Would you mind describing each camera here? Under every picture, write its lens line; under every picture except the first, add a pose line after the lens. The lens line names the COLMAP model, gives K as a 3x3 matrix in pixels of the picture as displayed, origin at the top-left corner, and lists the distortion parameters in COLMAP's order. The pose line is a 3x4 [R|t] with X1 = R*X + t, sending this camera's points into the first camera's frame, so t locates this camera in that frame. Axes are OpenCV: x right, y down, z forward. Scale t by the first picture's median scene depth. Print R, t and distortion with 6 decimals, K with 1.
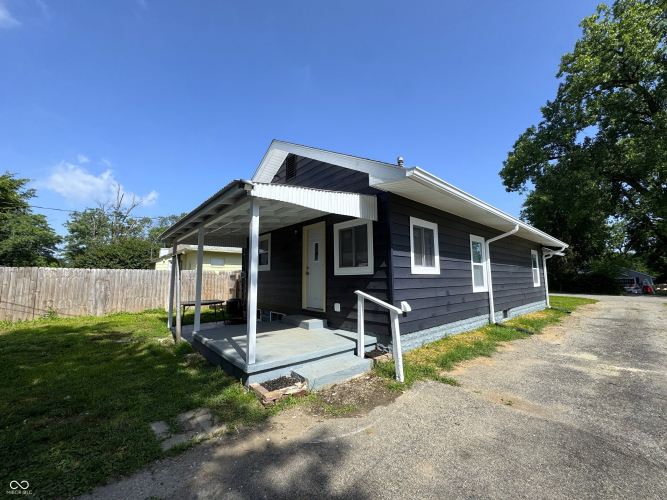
lens RADIAL K [[265.7, 0, 332.5], [0, 265.7, 252.5], [0, 0, 1]] dist [-0.001136, -0.000027]
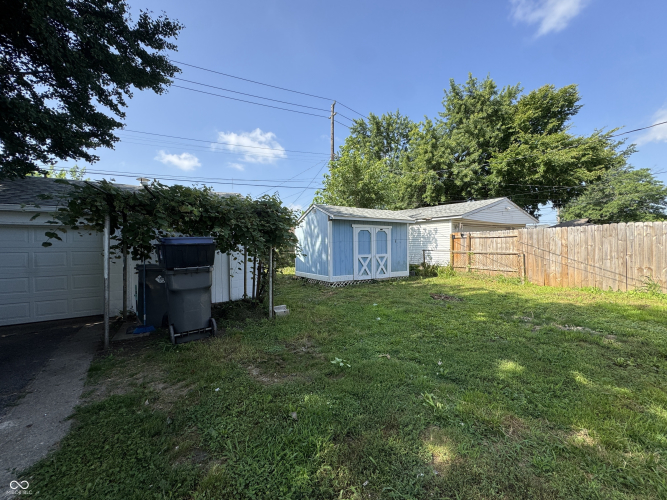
lens RADIAL K [[266.5, 0, 331.7], [0, 266.5, 244.9], [0, 0, 1]] dist [-0.001415, -0.000100]
pose [[-0.144731, 0.003325, -0.989465, -0.290394], [0.114169, 0.993371, -0.013362, 0.039328], [0.982862, -0.114901, -0.144152, 0.344082]]
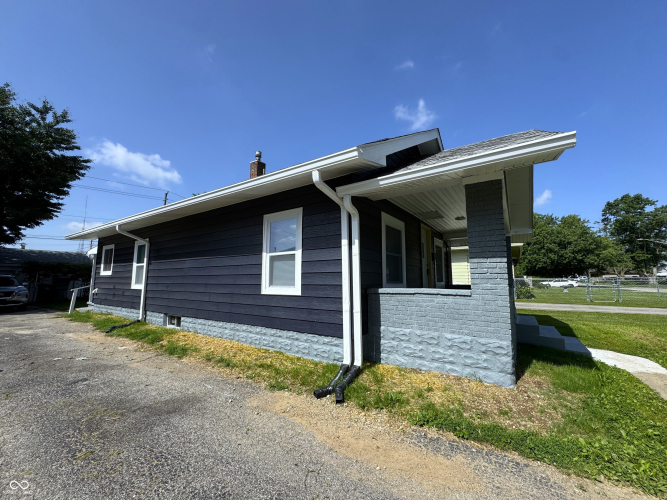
lens RADIAL K [[270.7, 0, 331.6], [0, 270.7, 248.3], [0, 0, 1]] dist [-0.000006, -0.000237]
pose [[0.251273, -0.110059, -0.961639, 1.951192], [0.093174, 0.991651, -0.089148, 0.160383], [0.963421, -0.067199, 0.259430, 1.554838]]
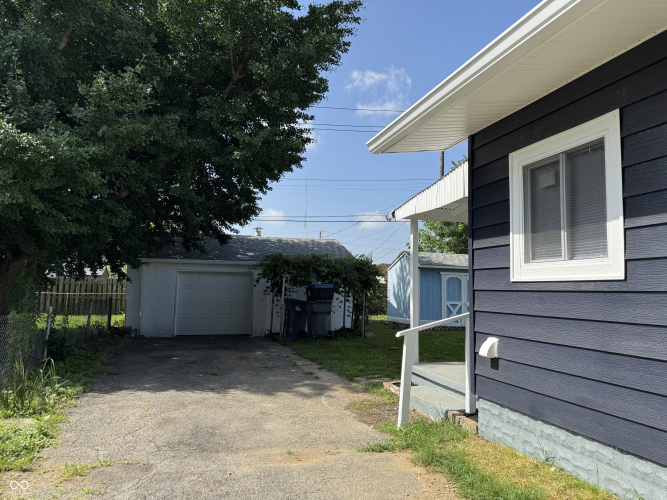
lens RADIAL K [[469.2, 0, 333.5], [0, 469.2, 250.0], [0, 0, 1]] dist [0.046543, -0.061203]
pose [[-0.417375, -0.080009, -0.905205, 0.838207], [0.073387, 0.989895, -0.121332, 0.074758], [0.905766, -0.117071, -0.407286, 0.768579]]
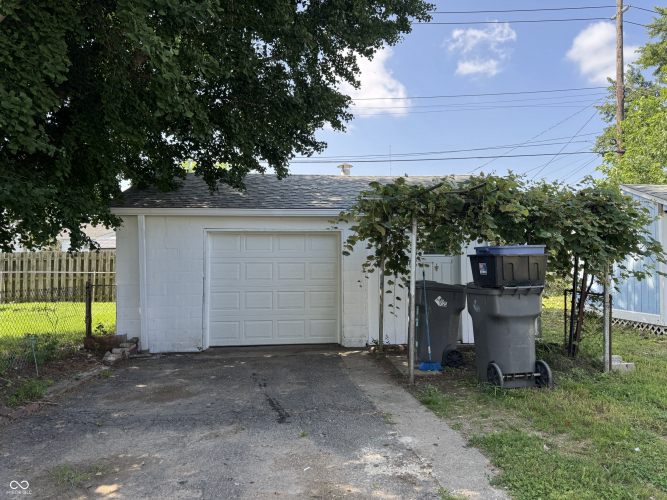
lens RADIAL K [[469.2, 0, 333.5], [0, 469.2, 250.0], [0, 0, 1]] dist [0.046543, -0.061203]
pose [[-0.577443, -0.012921, -0.816329, -0.049082], [0.086287, 0.993309, -0.076759, 0.020790], [0.811858, -0.114763, -0.572465, 0.161632]]
